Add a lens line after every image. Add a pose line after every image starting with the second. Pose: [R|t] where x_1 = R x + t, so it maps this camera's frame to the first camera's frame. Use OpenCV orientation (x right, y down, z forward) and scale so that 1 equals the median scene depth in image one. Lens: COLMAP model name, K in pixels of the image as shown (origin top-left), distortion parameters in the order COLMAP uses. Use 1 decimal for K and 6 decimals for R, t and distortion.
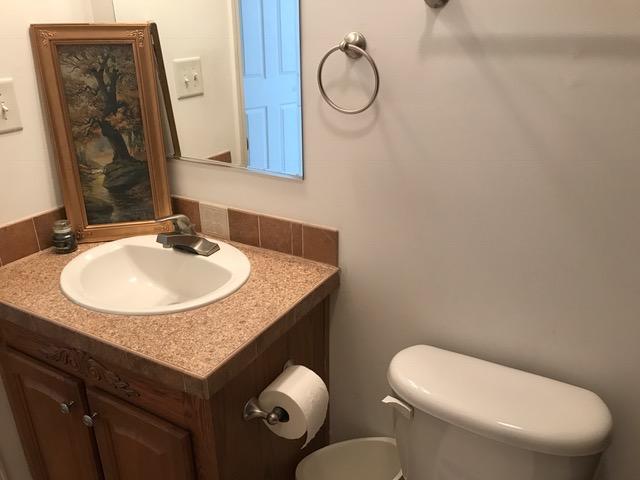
lens RADIAL K [[518.3, 0, 320.0], [0, 518.3, 240.0], [0, 0, 1]] dist [0.050022, -0.096079]
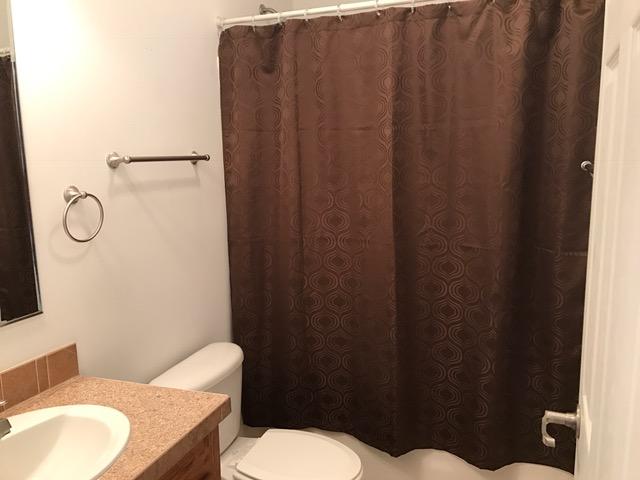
lens RADIAL K [[518.3, 0, 320.0], [0, 518.3, 240.0], [0, 0, 1]] dist [0.050022, -0.096079]
pose [[-0.125763, -0.152583, 0.980256, -1.331666], [0.418627, 0.887657, 0.191877, -0.251251], [-0.899408, 0.434492, -0.047760, 0.513352]]
